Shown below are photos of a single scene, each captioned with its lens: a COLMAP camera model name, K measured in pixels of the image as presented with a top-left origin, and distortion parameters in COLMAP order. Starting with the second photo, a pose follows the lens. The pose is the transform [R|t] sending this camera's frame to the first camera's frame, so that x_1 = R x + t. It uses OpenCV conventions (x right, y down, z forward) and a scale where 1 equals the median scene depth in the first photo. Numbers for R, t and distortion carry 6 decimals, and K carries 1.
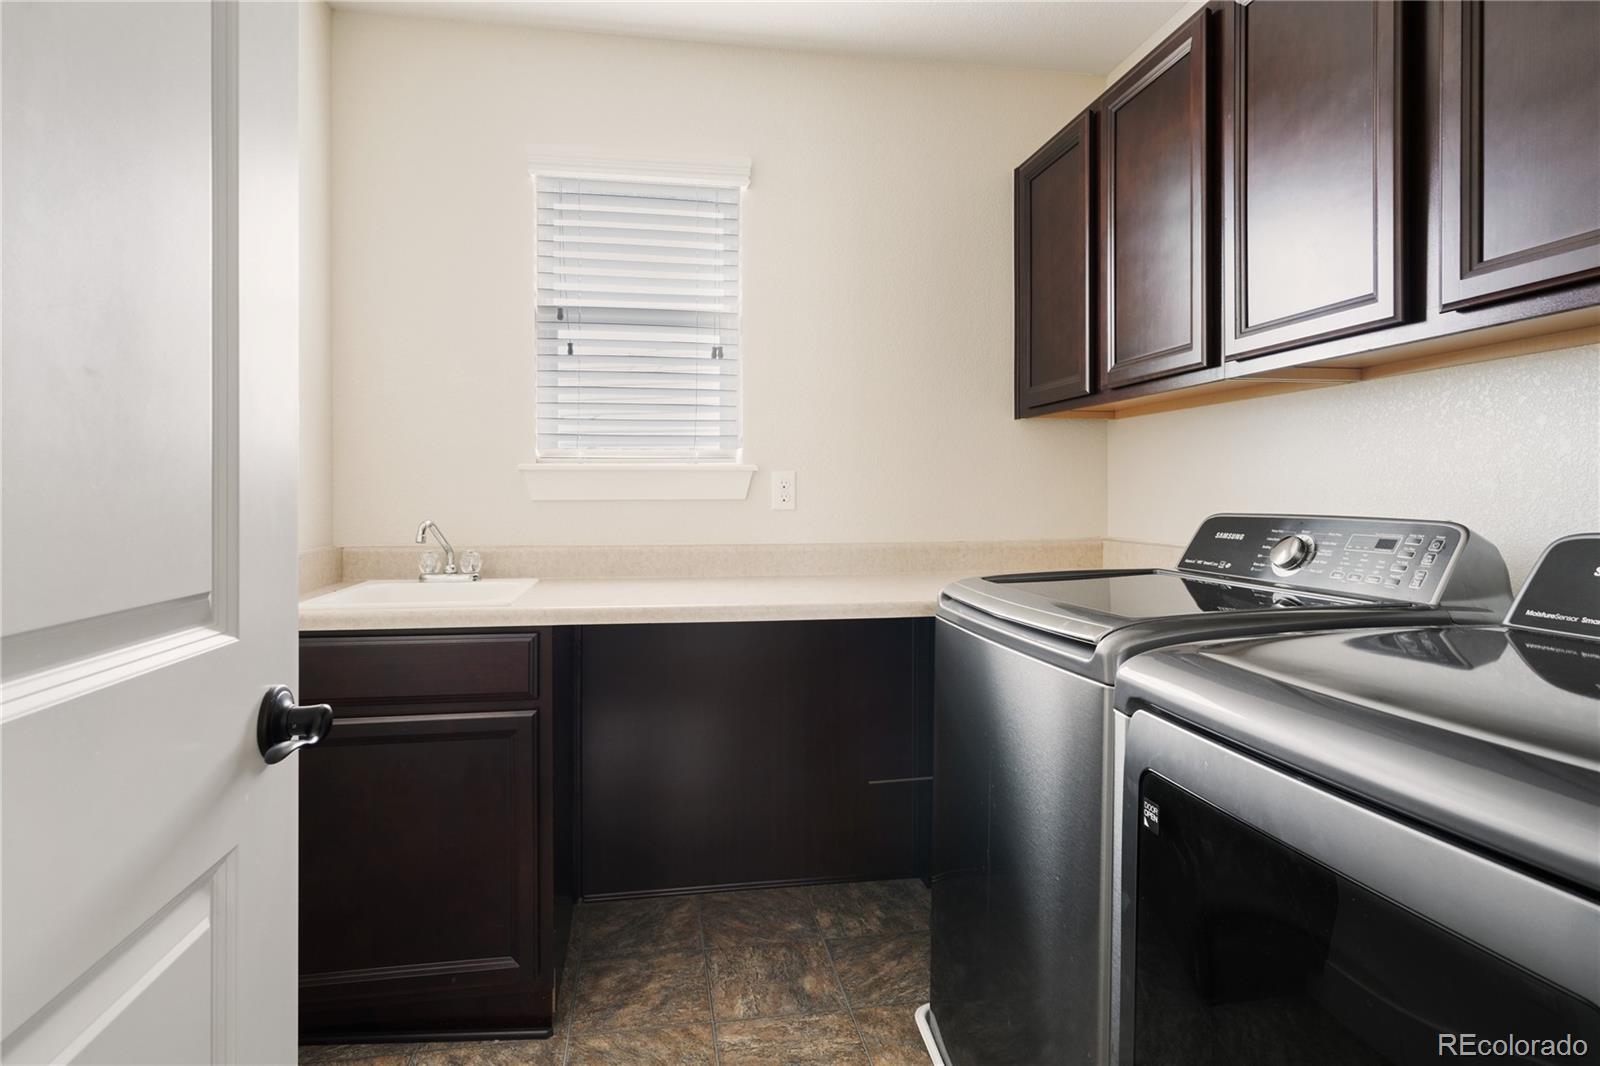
lens RADIAL K [[808.8, 0, 797.6], [0, 808.8, 521.0], [0, 0, 1]] dist [0.013149, -0.000744]
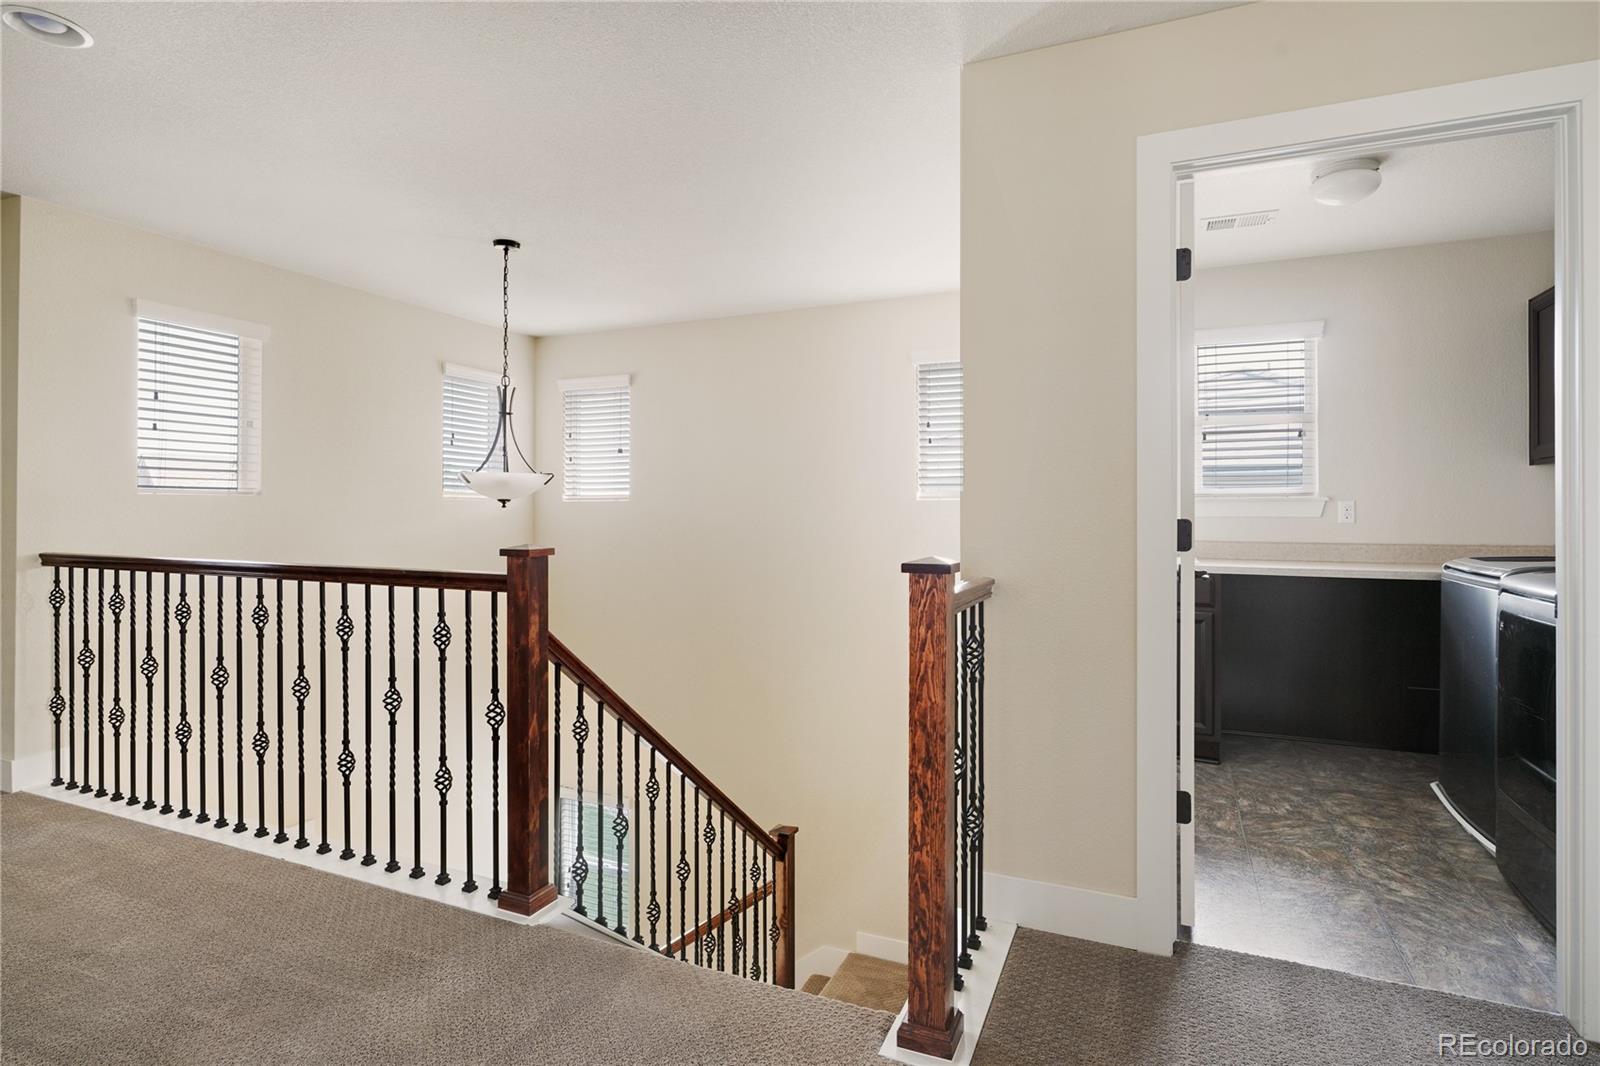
lens RADIAL K [[808.8, 0, 814.8], [0, 808.8, 531.2], [0, 0, 1]] dist [0.013149, -0.000744]
pose [[0.830217, -0.002024, -0.557436, 0.009836], [-0.000475, 0.999990, -0.004337, 0.012956], [0.557440, 0.003865, 0.830208, -1.302317]]
